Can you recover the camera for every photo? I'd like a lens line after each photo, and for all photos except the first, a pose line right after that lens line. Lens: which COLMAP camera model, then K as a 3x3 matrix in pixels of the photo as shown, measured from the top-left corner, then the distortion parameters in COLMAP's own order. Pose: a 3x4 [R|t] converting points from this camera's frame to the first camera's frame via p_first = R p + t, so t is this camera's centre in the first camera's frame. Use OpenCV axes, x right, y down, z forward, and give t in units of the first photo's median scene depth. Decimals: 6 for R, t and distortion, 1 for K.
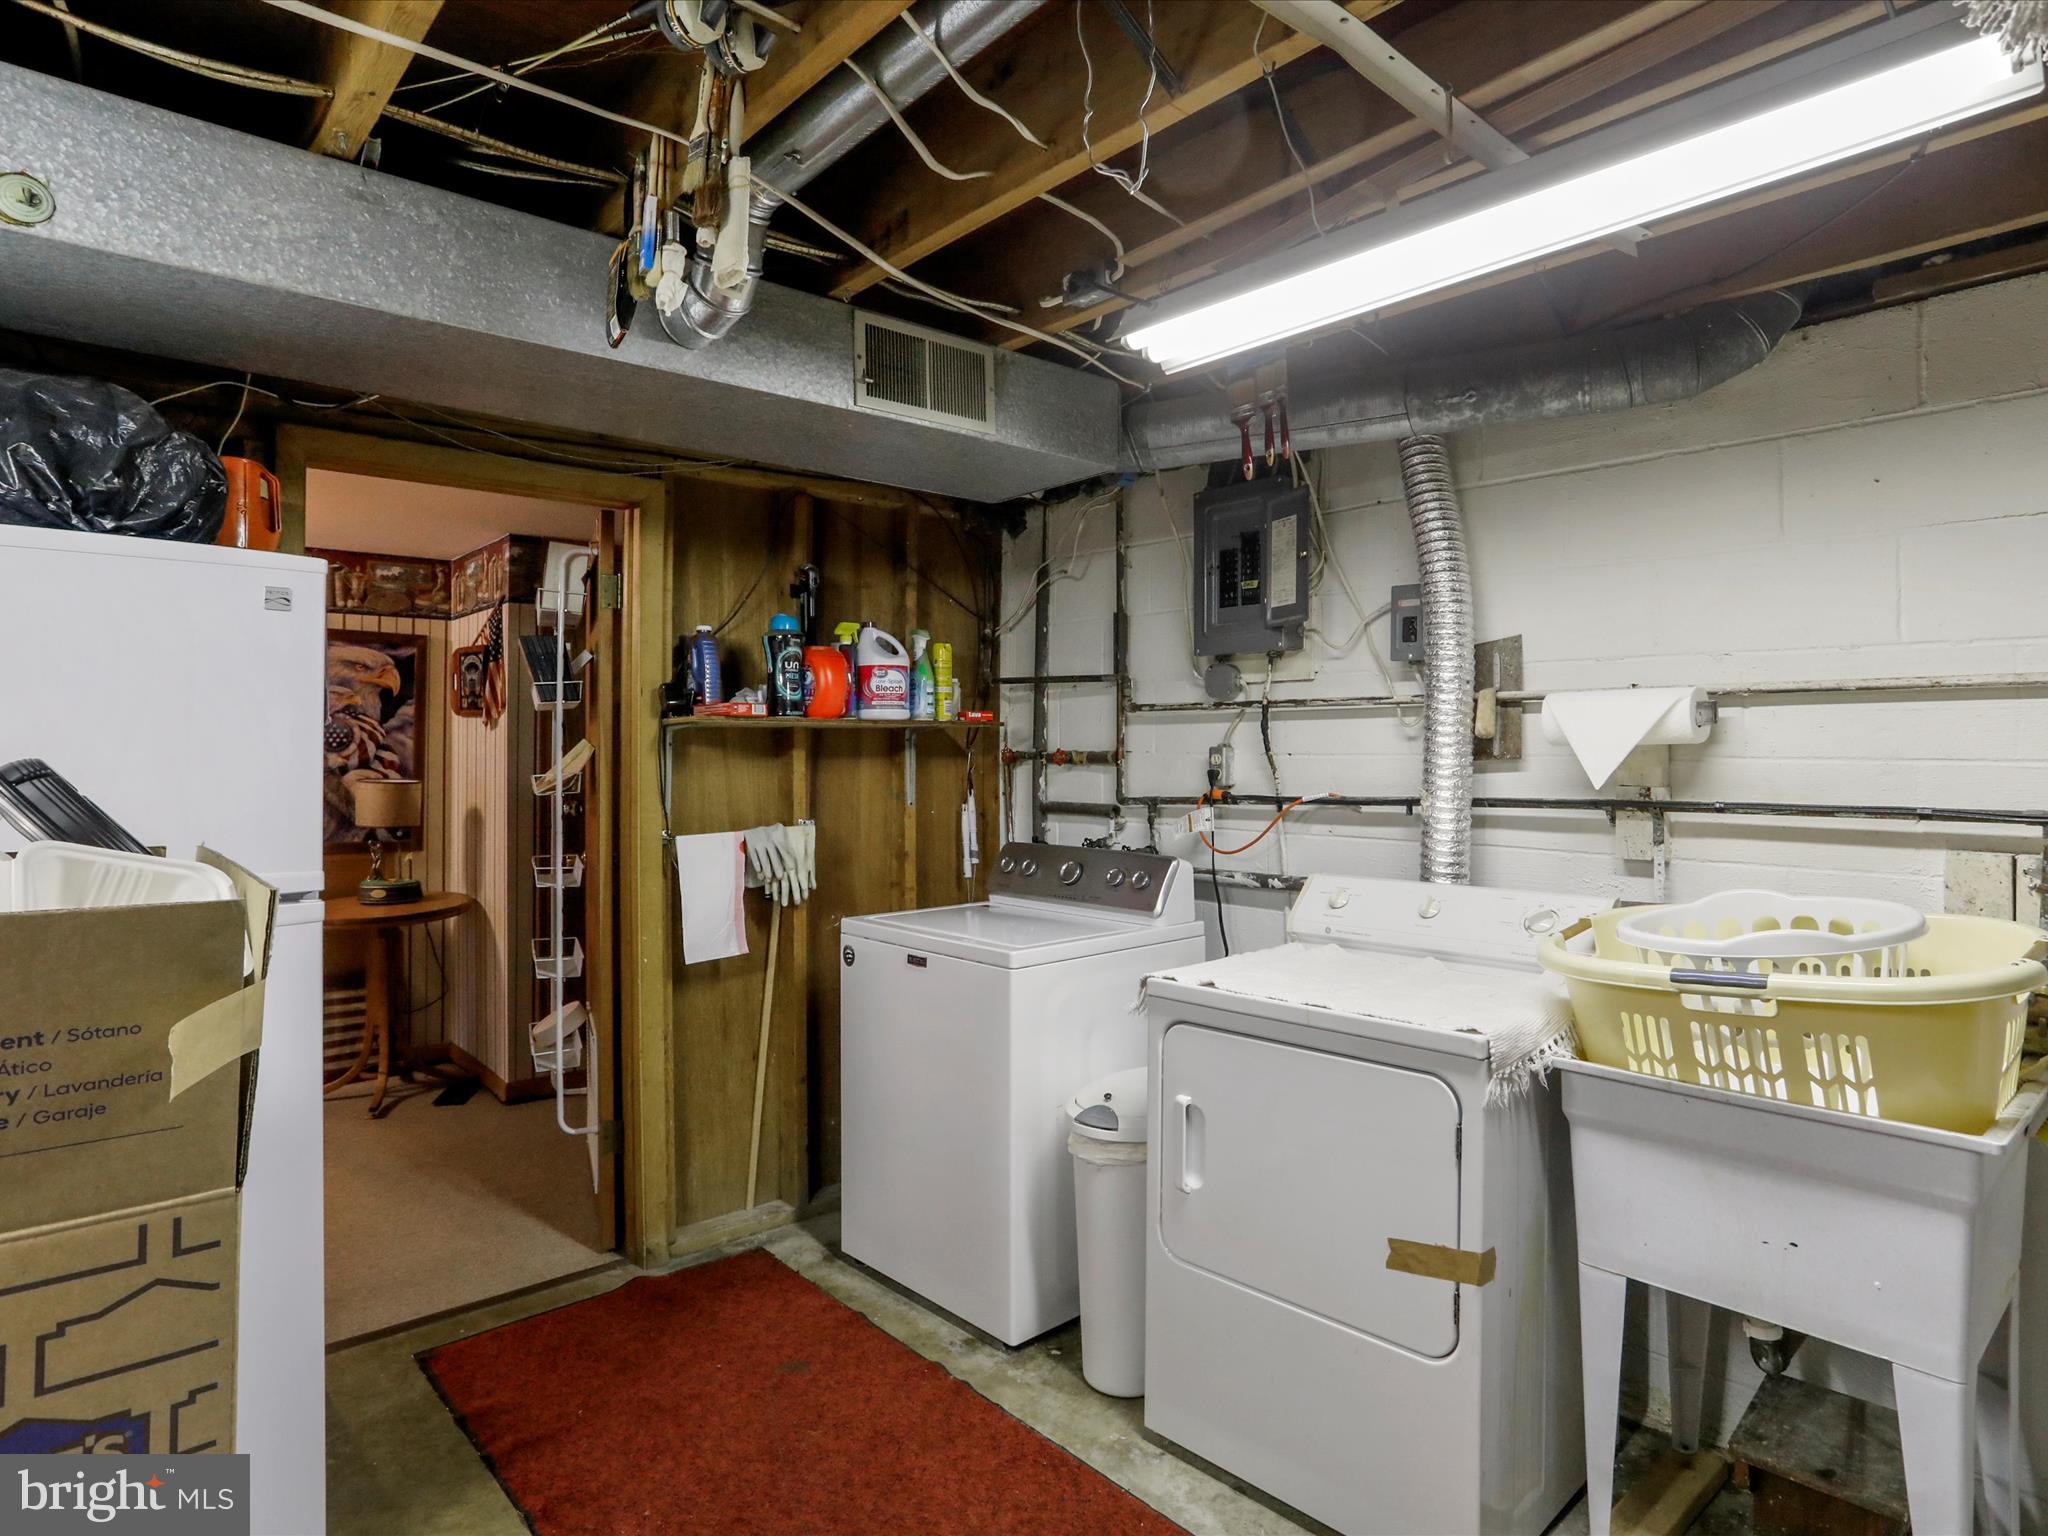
lens RADIAL K [[1123.3, 0, 1029.1], [0, 1123.3, 751.2], [0, 0, 1]] dist [-0.051519, 0.031070]
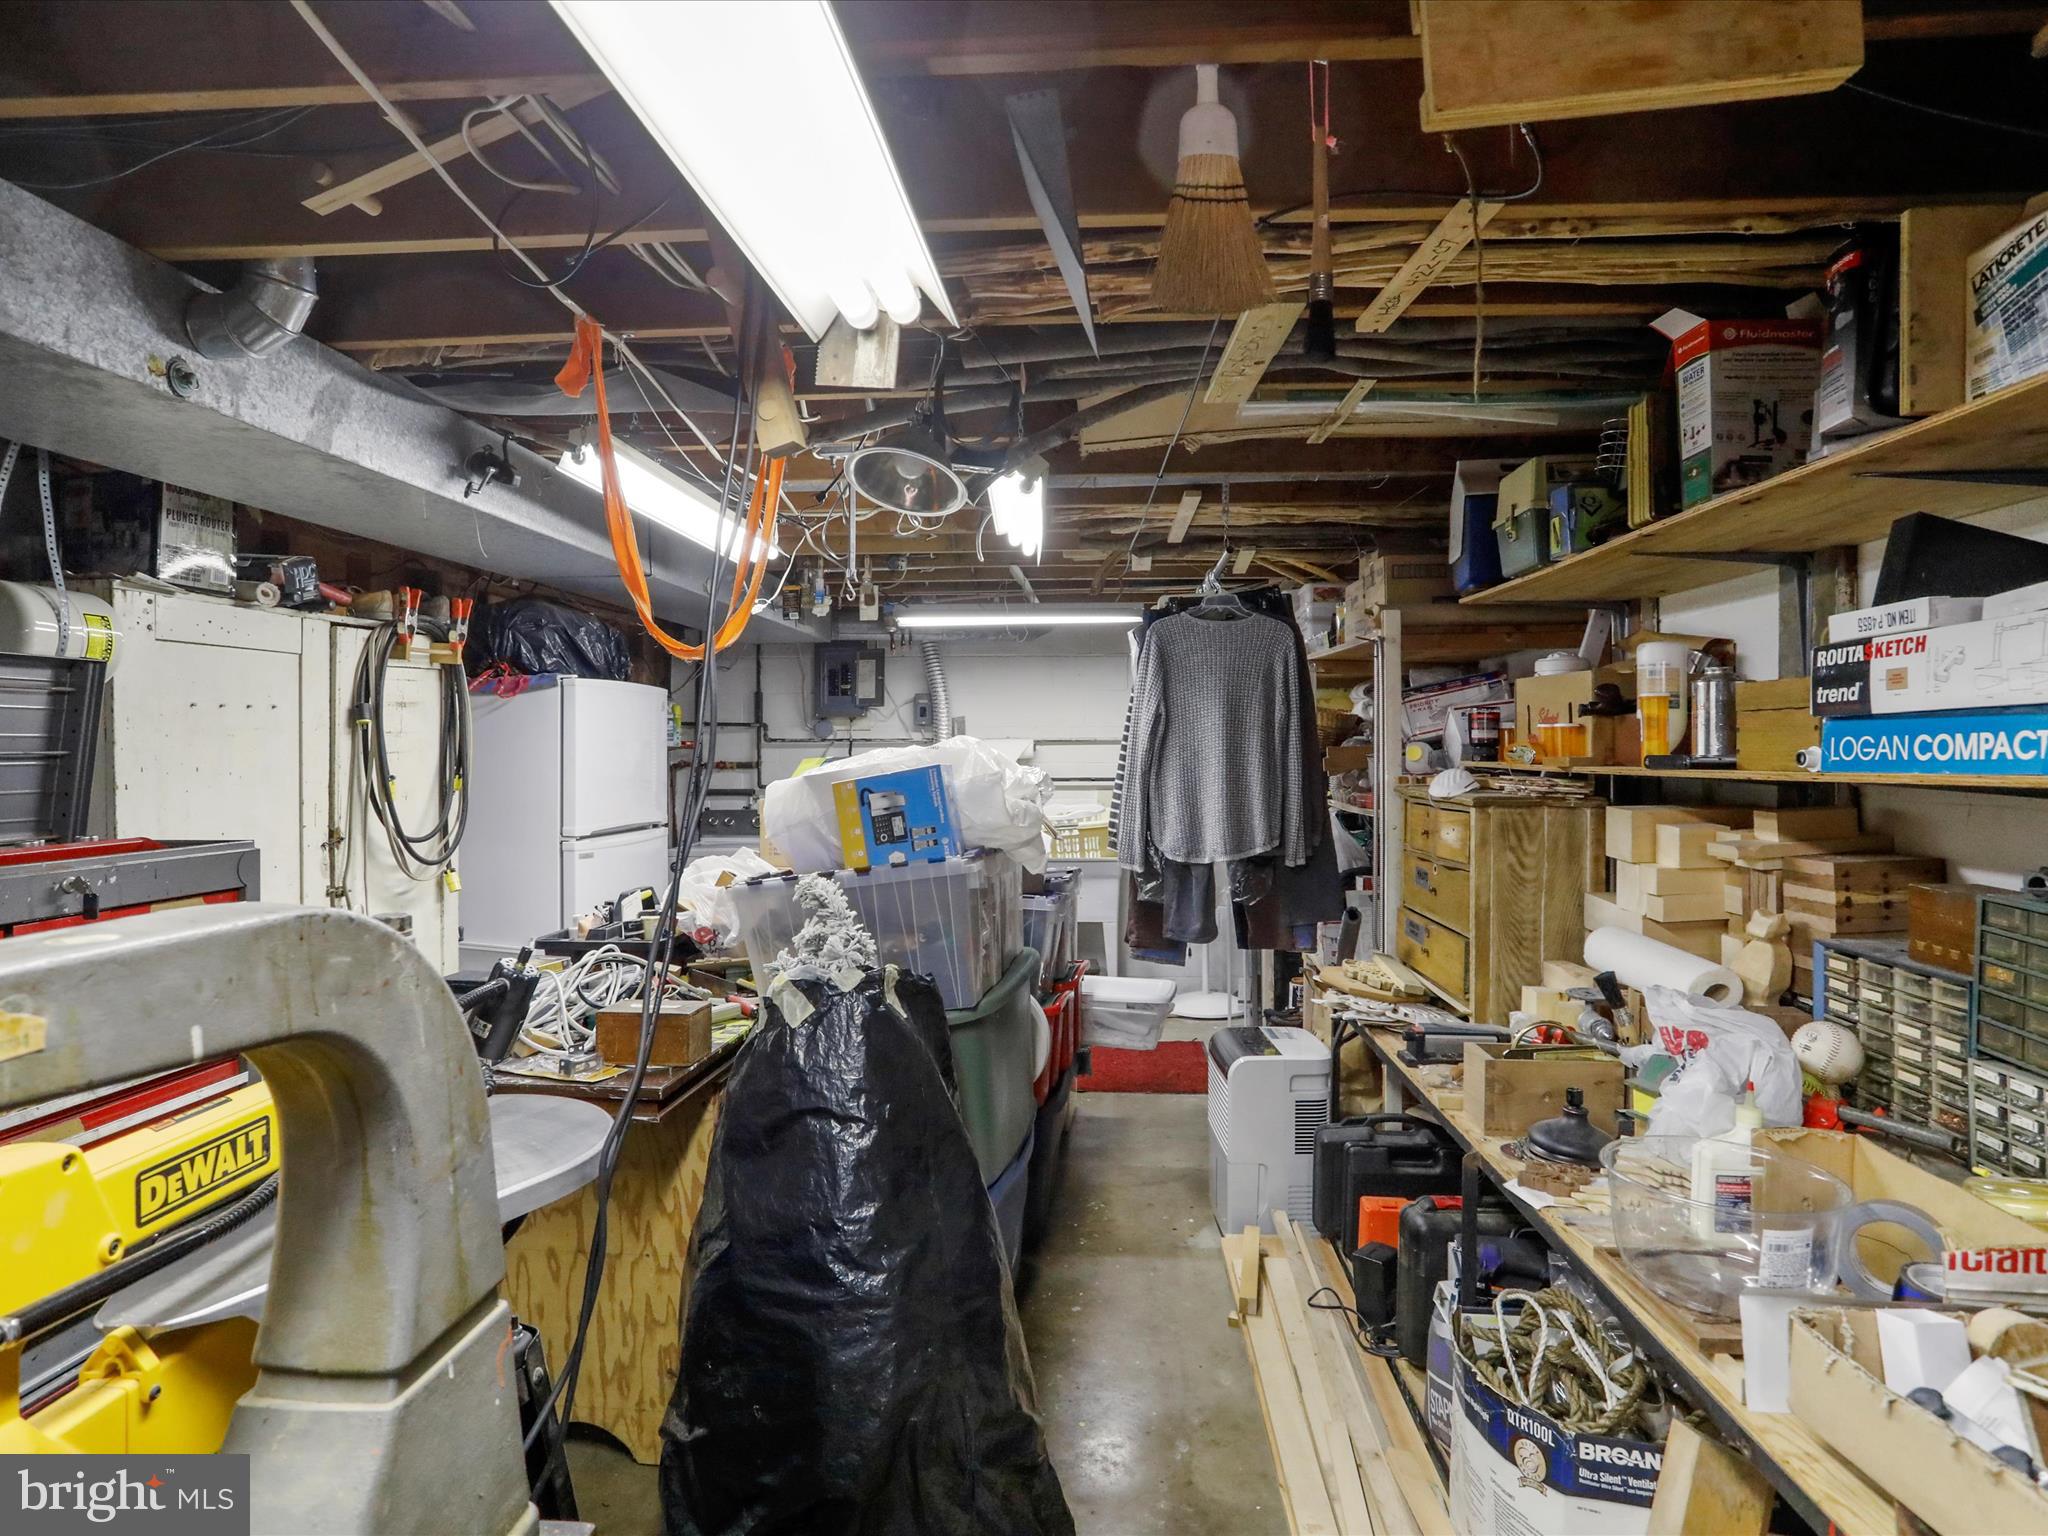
lens RADIAL K [[1123.3, 0, 1029.1], [0, 1123.3, 751.2], [0, 0, 1]] dist [-0.051519, 0.031070]
pose [[0.711201, -0.002984, 0.702982, -1.094528], [0.002675, 0.999995, 0.001539, -0.023164], [-0.702984, 0.000786, 0.711206, -0.820081]]
